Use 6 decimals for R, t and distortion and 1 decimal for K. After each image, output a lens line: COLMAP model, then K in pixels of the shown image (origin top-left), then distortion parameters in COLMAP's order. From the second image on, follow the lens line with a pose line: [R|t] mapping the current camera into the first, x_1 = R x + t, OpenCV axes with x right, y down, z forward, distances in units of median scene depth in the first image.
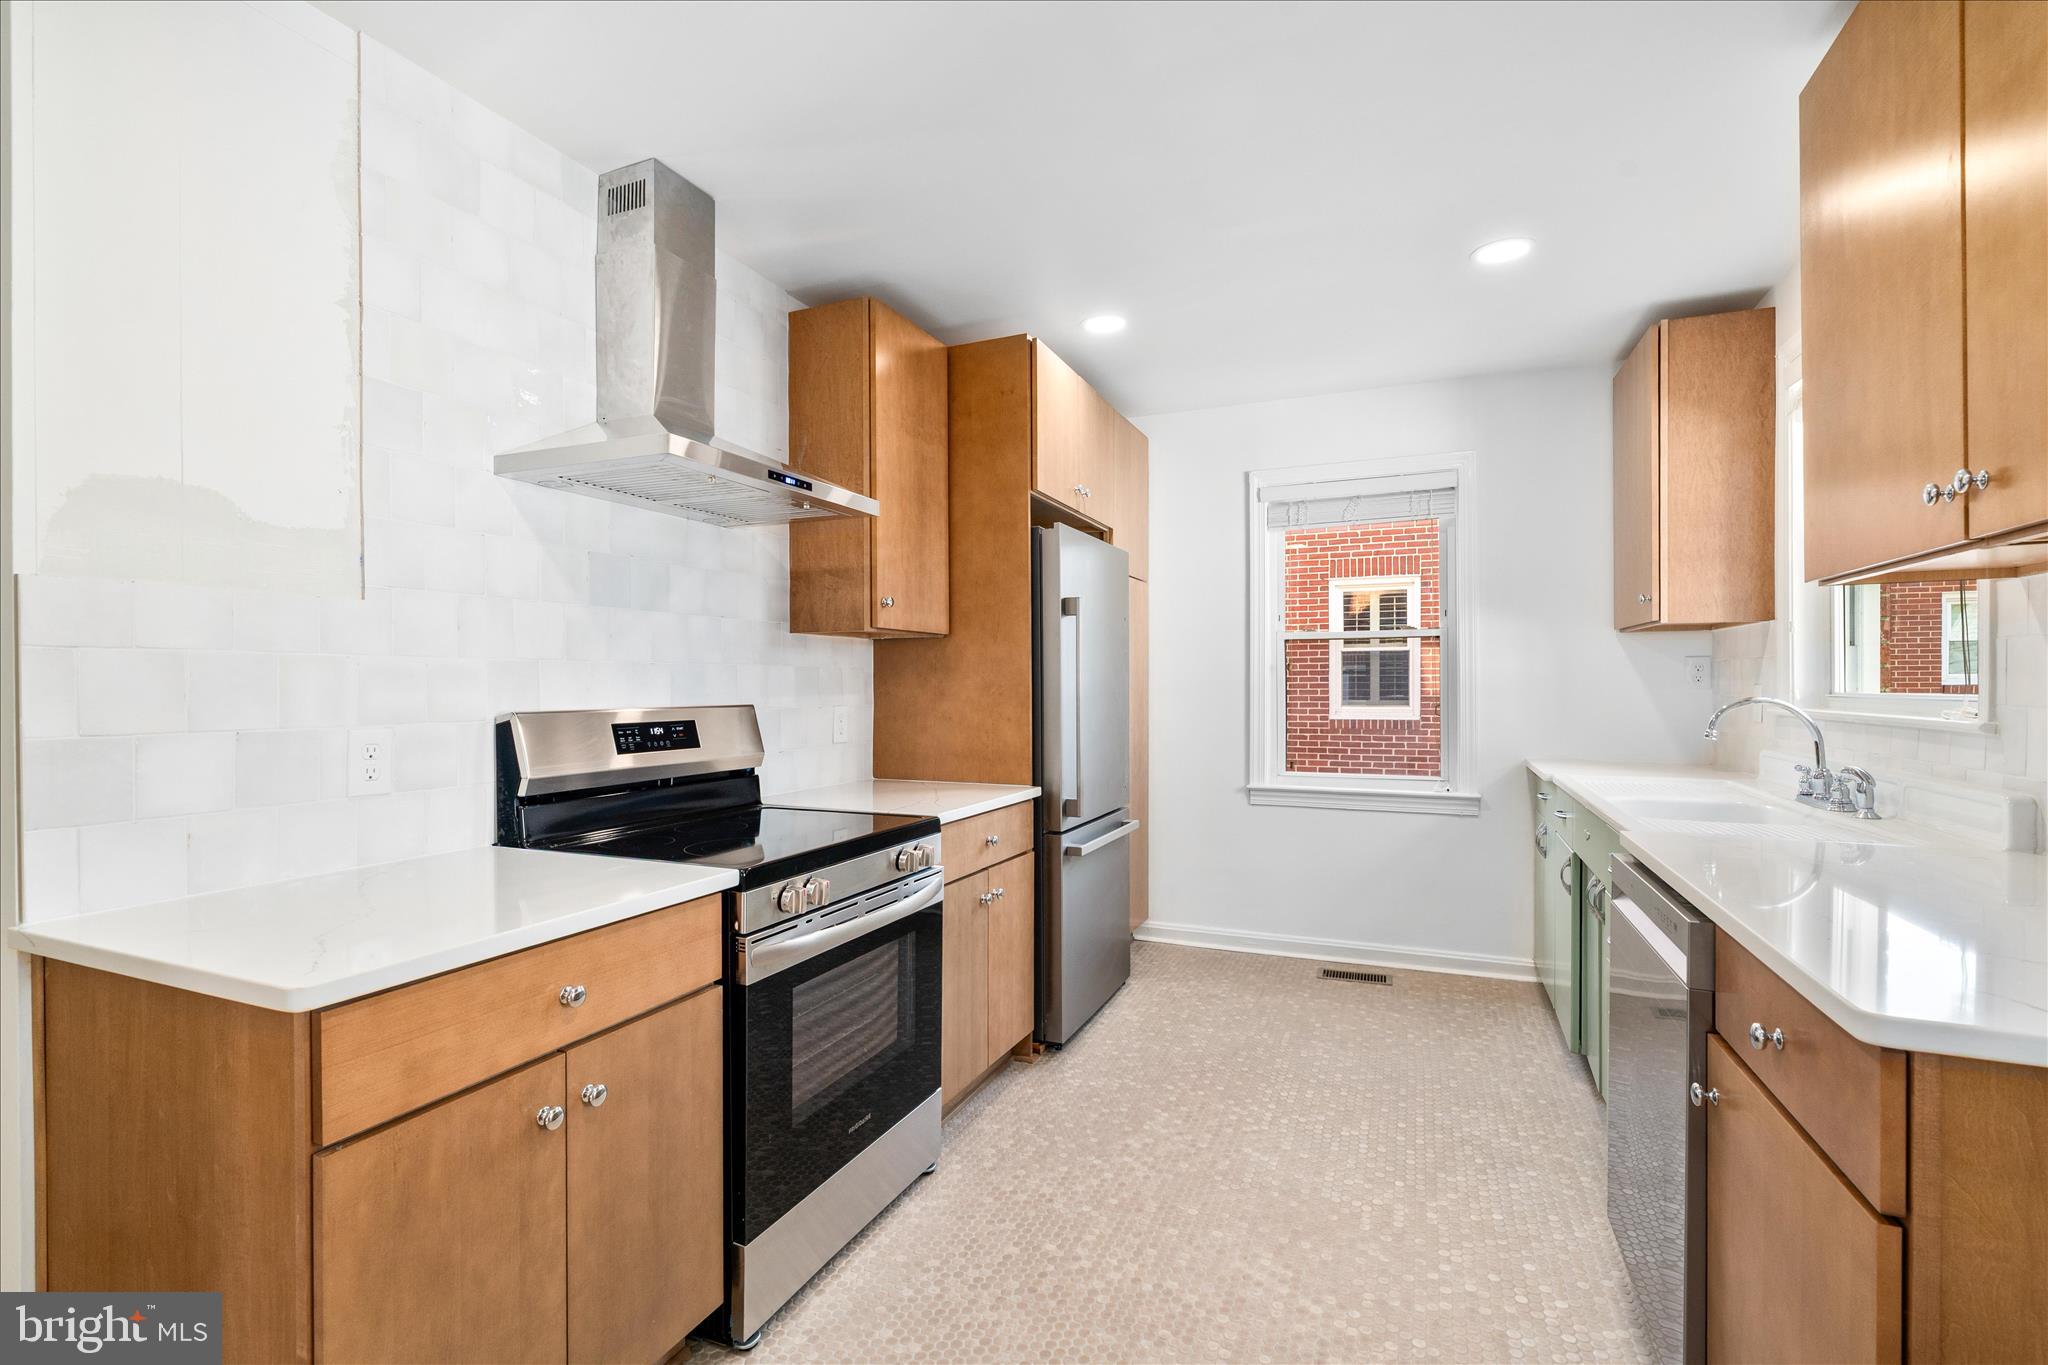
lens RADIAL K [[939.3, 0, 1011.4], [0, 939.3, 688.4], [0, 0, 1]] dist [-0.002228, 0.001138]
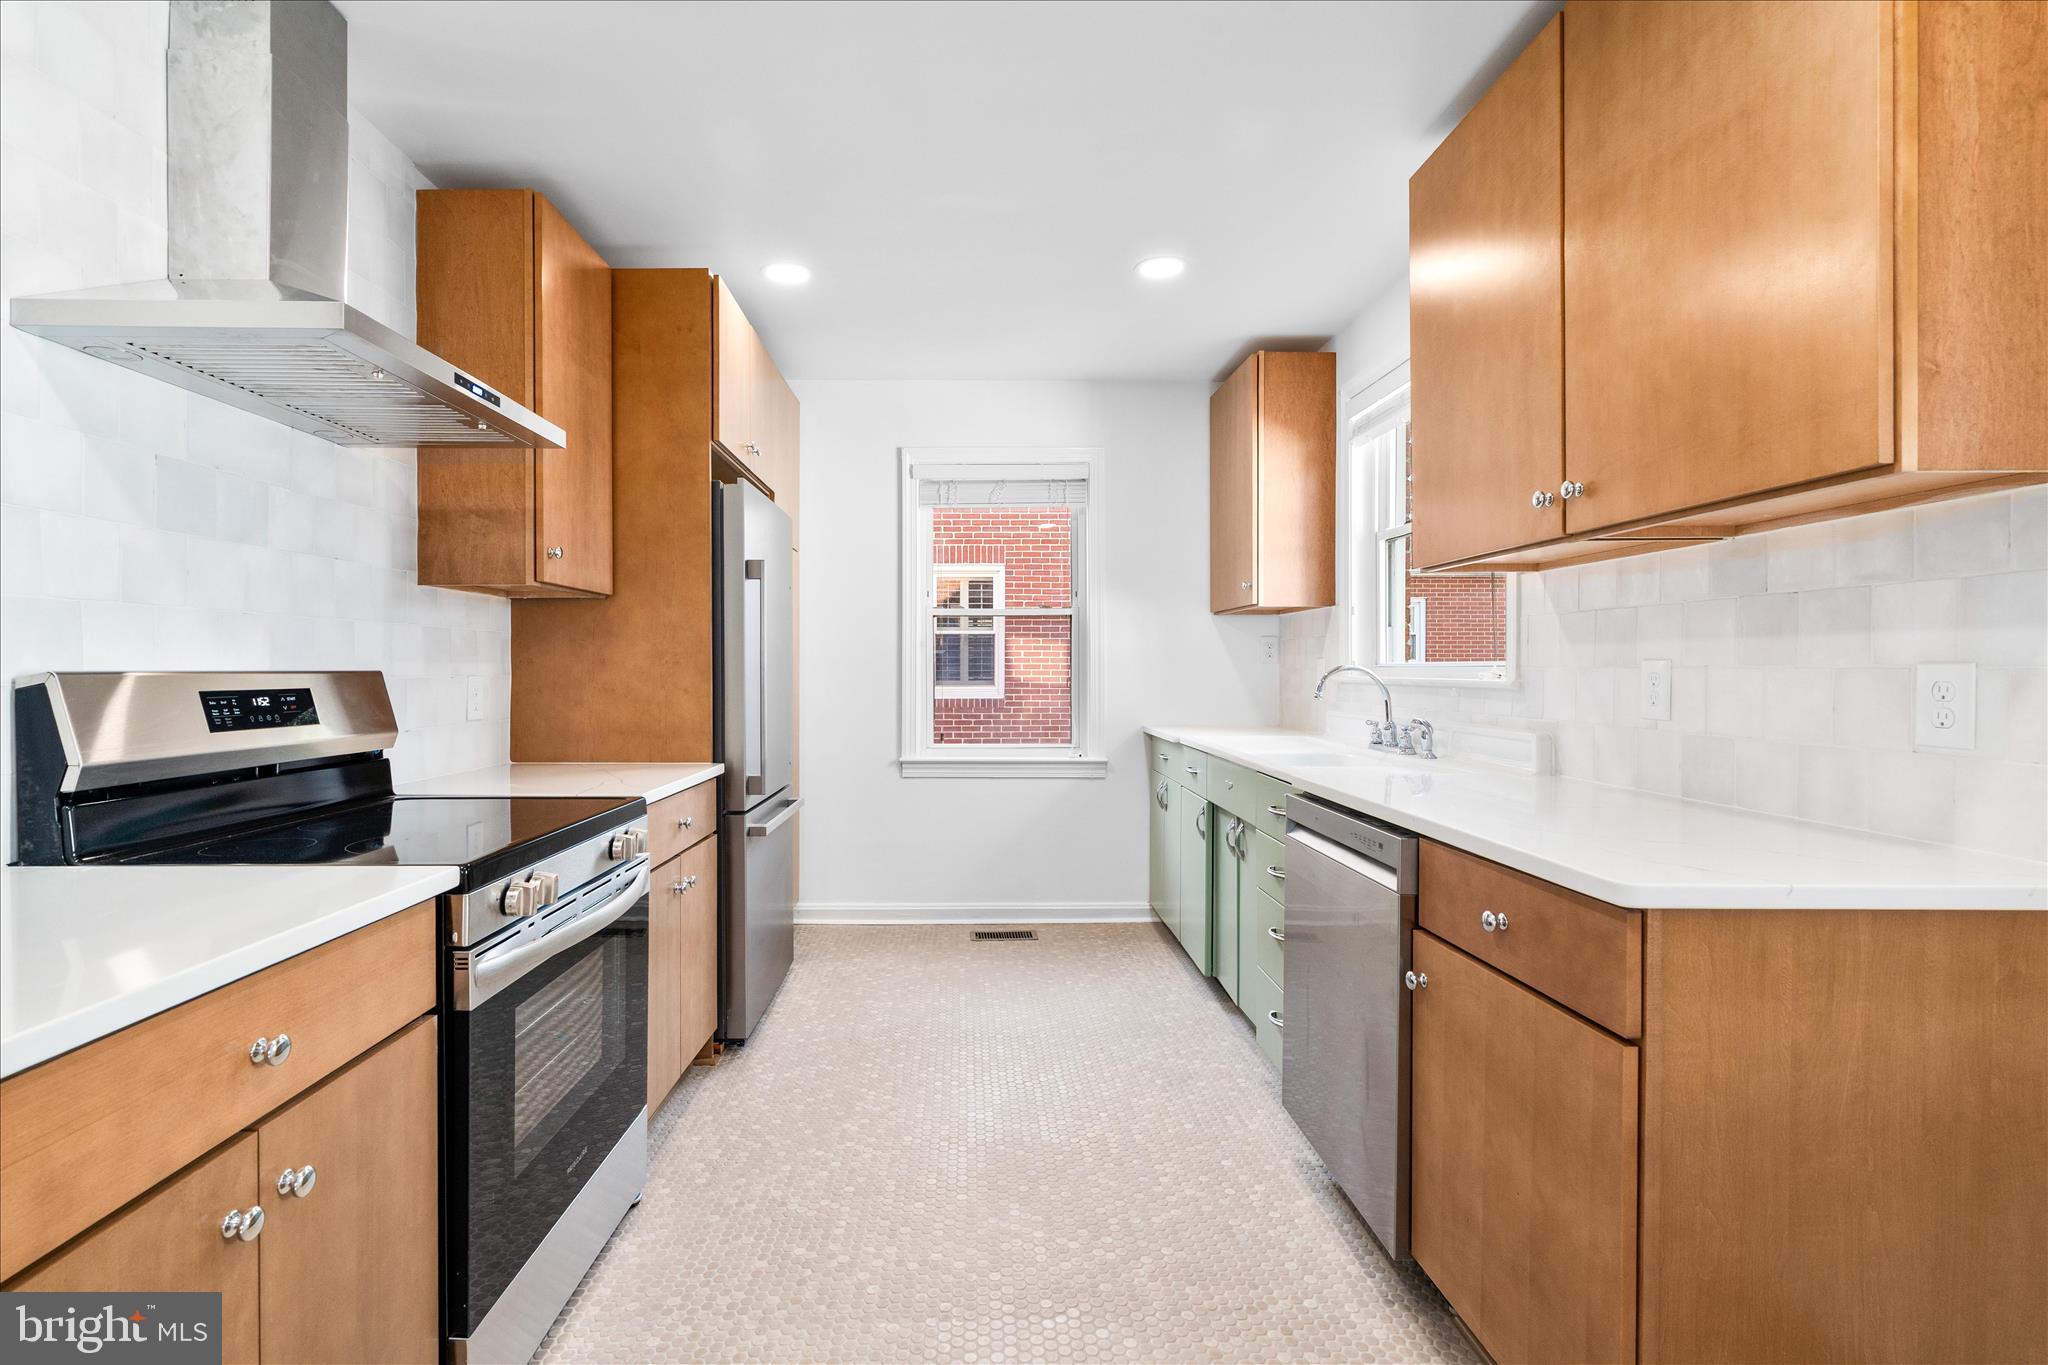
lens RADIAL K [[949.6, 0, 976.0], [0, 949.6, 674.1], [0, 0, 1]] dist [-0.002058, 0.002385]
pose [[0.912725, 0.000981, 0.408572, -0.130152], [-0.001076, 0.999999, 0.000004, 0.017797], [-0.408572, -0.000443, 0.912726, 0.052558]]
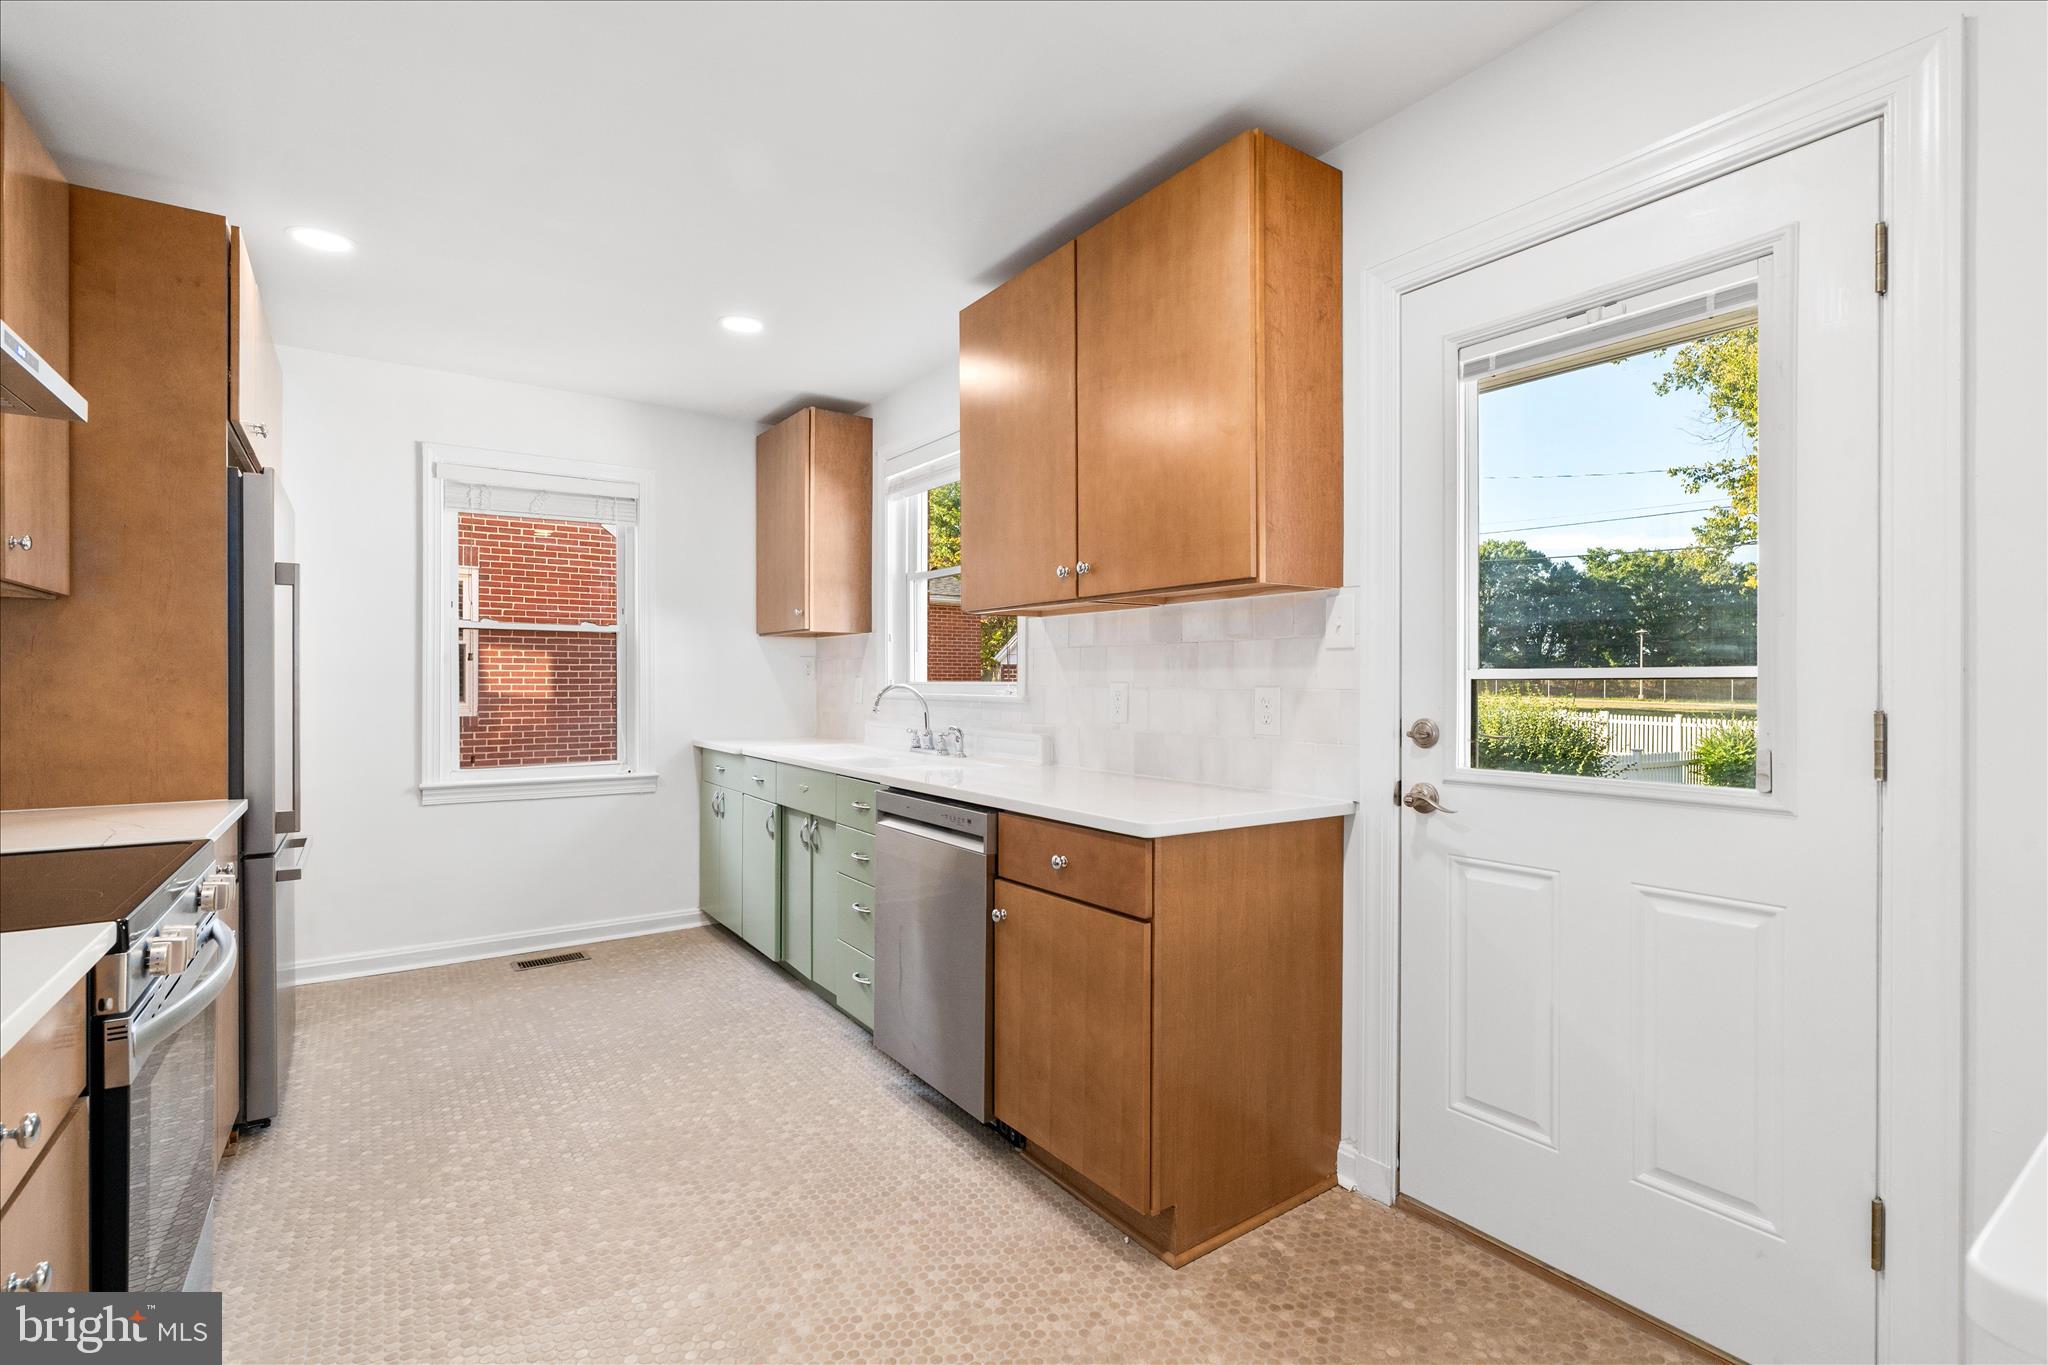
lens RADIAL K [[940.1, 0, 1013.4], [0, 940.1, 680.1], [0, 0, 1]] dist [-0.001463, 0.000372]
pose [[0.528434, 0.006072, 0.848953, -0.314446], [0.000438, 0.999972, -0.007425, 0.011812], [-0.848974, 0.004295, 0.528417, 0.040440]]
